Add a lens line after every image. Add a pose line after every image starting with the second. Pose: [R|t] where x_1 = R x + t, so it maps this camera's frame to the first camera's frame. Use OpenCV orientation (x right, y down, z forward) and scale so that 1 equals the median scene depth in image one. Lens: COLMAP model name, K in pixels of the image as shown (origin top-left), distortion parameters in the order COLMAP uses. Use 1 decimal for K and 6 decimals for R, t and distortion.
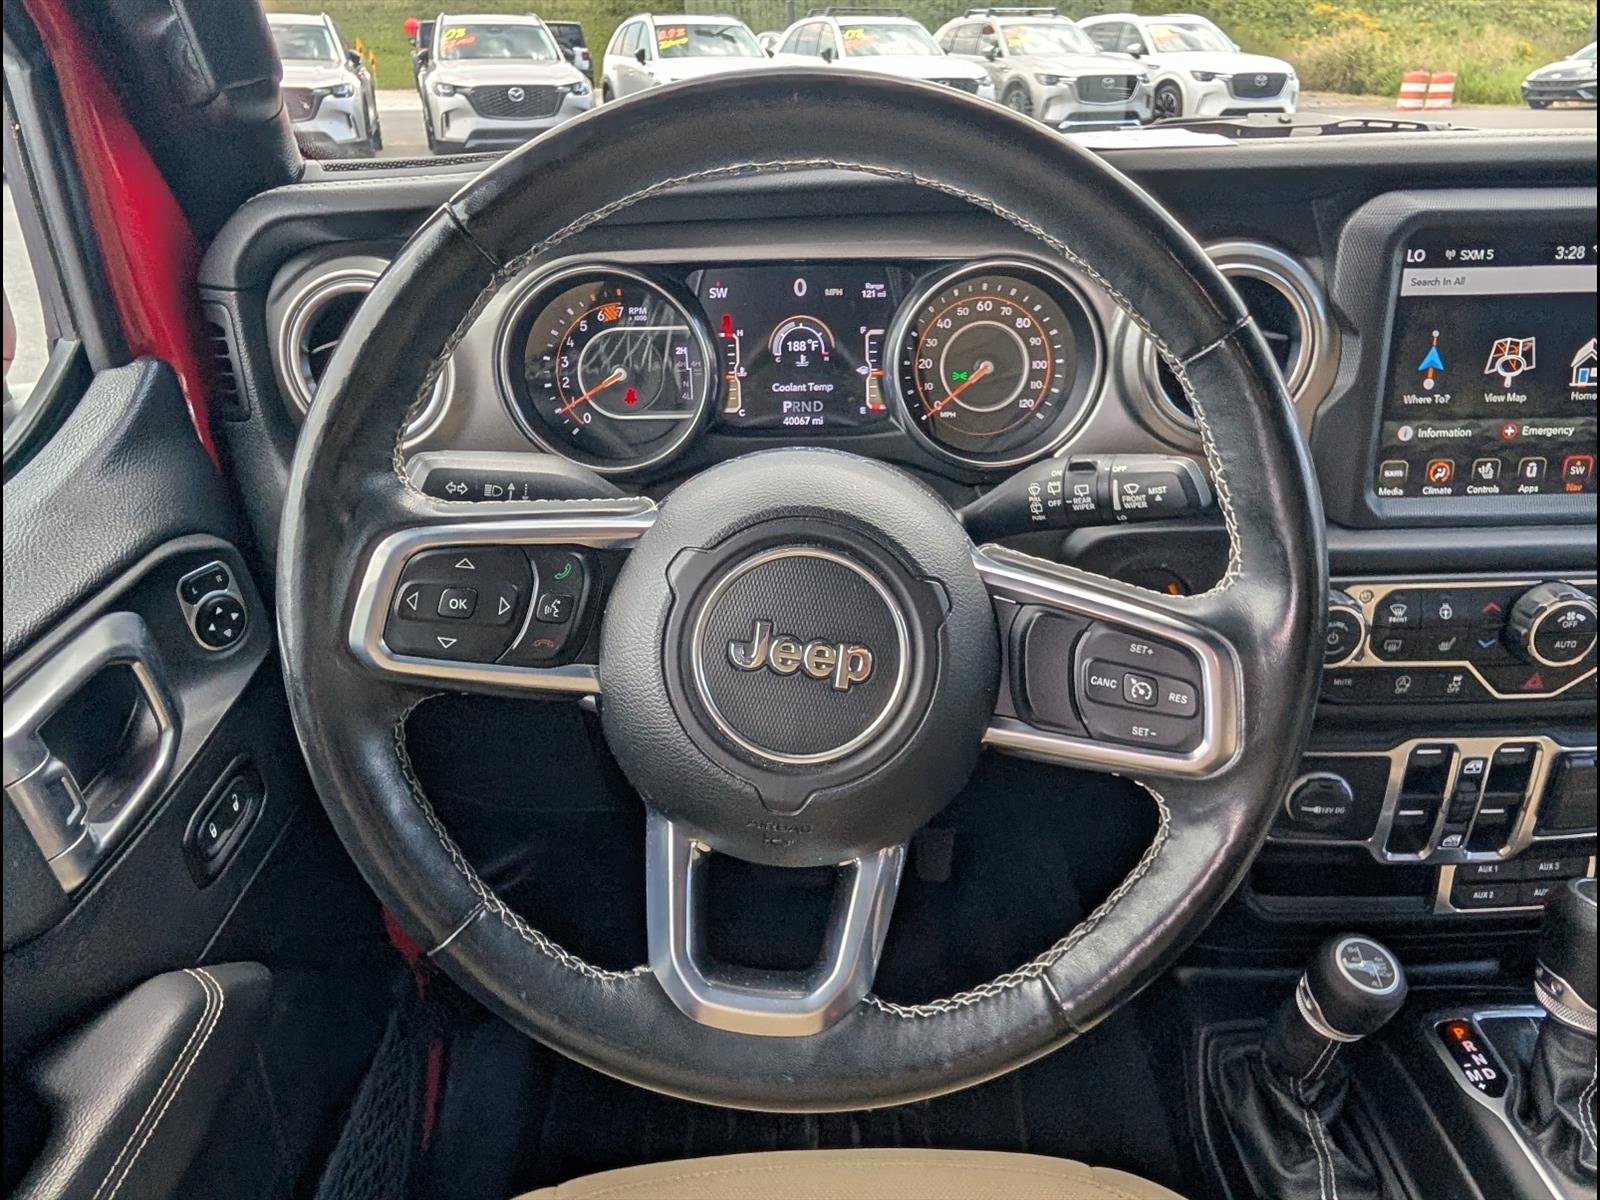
lens RADIAL K [[1078.3, 0, 816.8], [0, 1078.3, 617.7], [0, 0, 1]] dist [-0.002467, -0.004775]
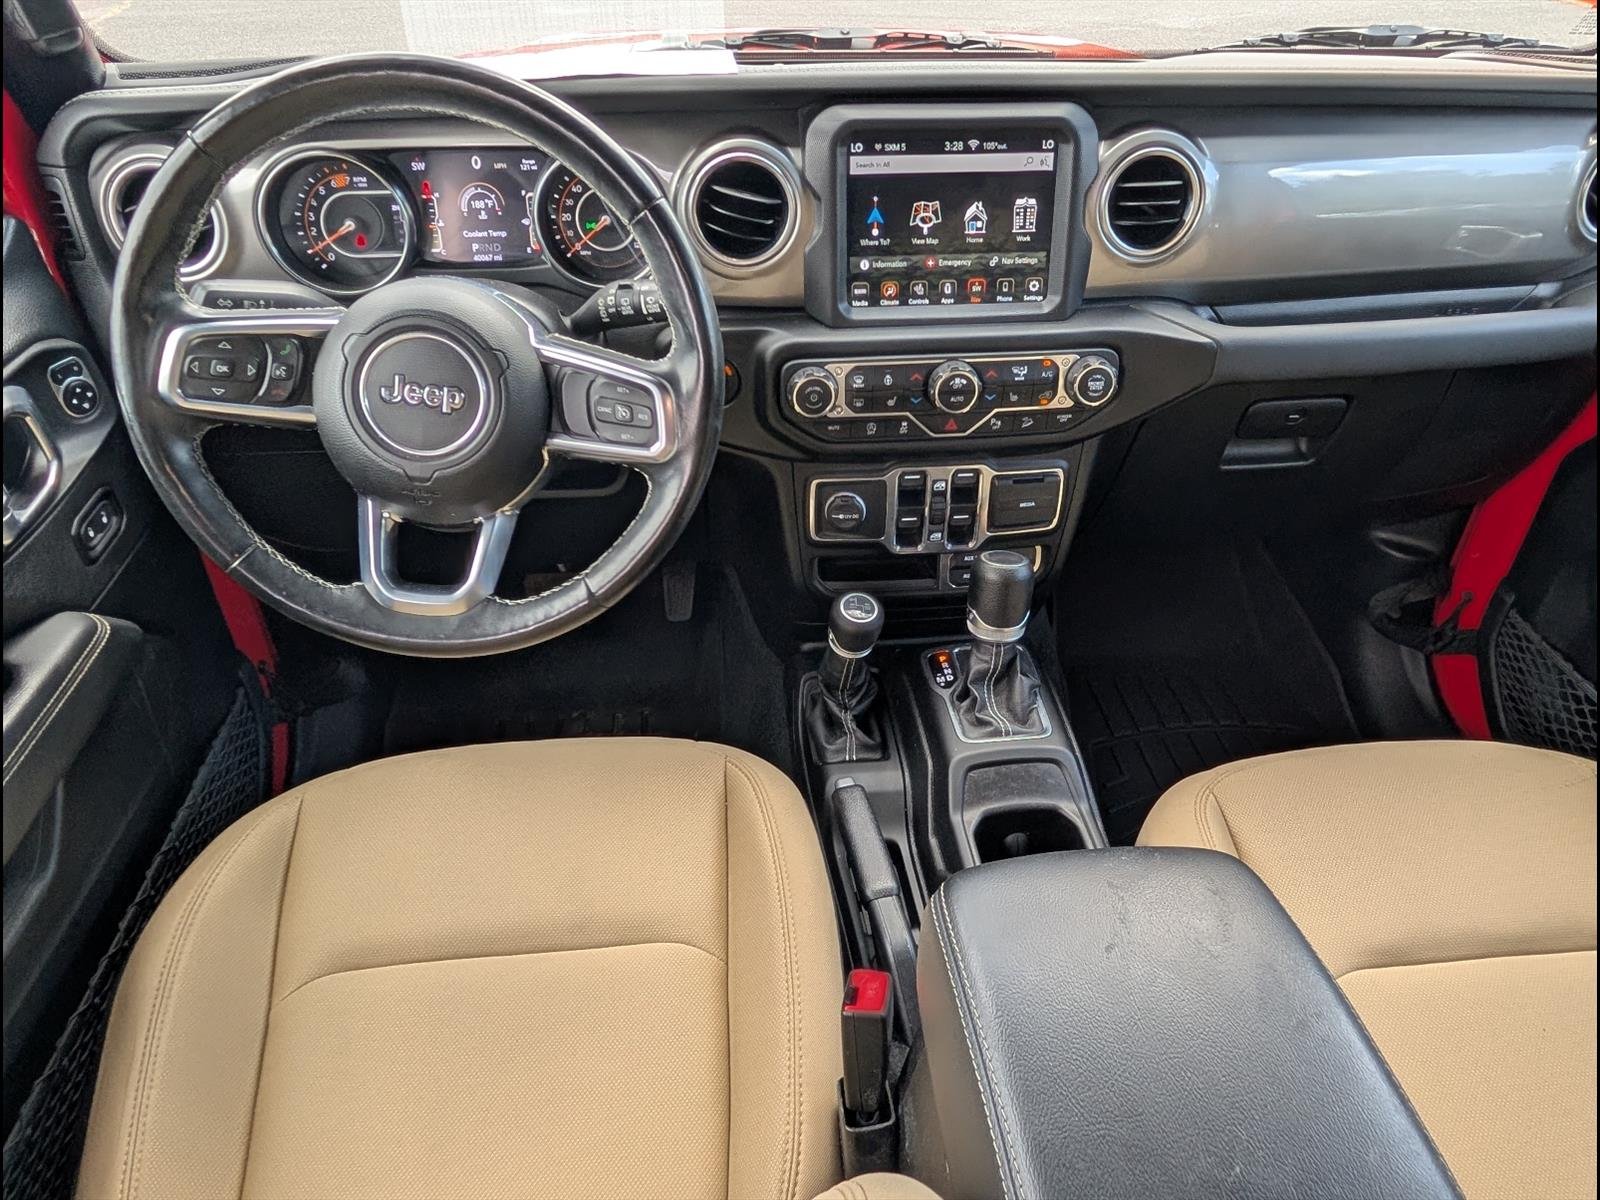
lens RADIAL K [[1078.3, 0, 826.7], [0, 1078.3, 616.9], [0, 0, 1]] dist [-0.002467, -0.004775]
pose [[0.995125, -0.033995, 0.092581, 0.333089], [0.020344, 0.989283, 0.144584, 0.109191], [-0.096504, -0.141996, 0.985152, -0.621447]]
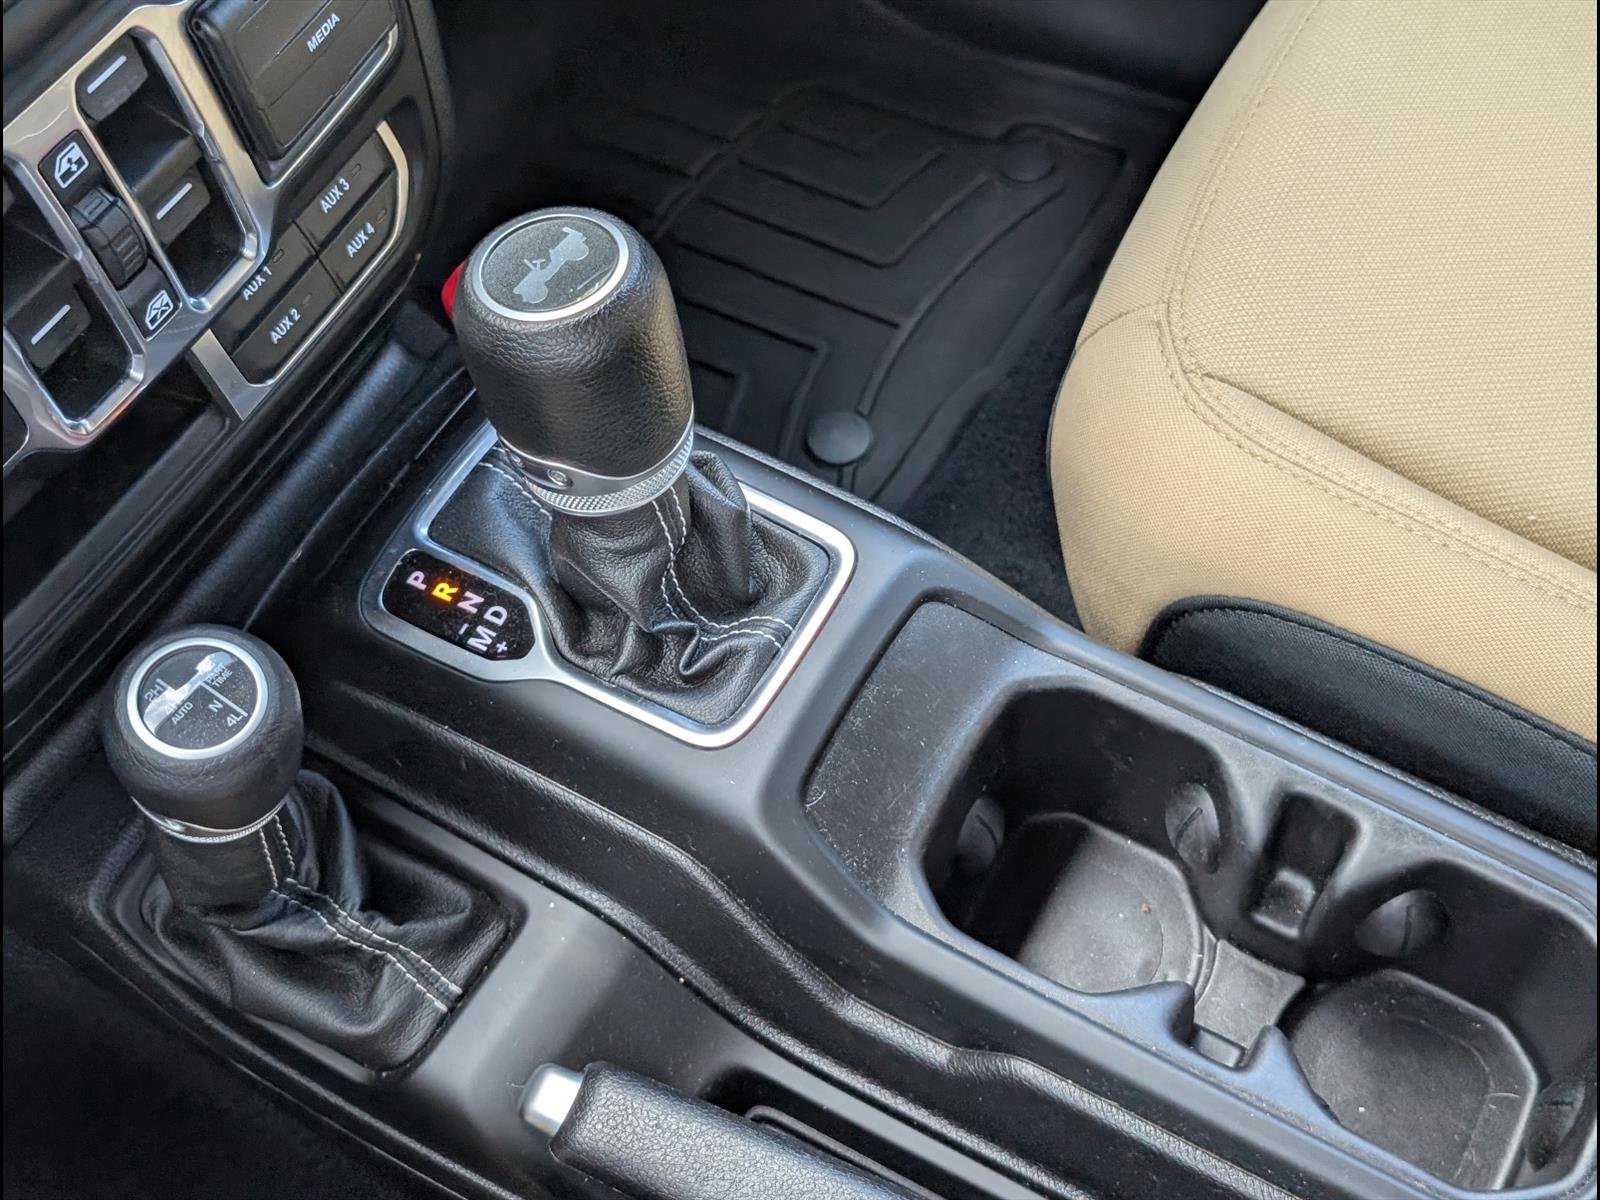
lens RADIAL K [[1839.1, 0, 811.6], [0, 1839.1, 611.5], [0, 0, 1]] dist [-0.011856, 0.000000]
pose [[0.529665, -0.737785, 0.418484, 0.371835], [0.463959, 0.665027, 0.585219, -0.037346], [-0.710069, -0.115811, 0.694543, 0.296696]]
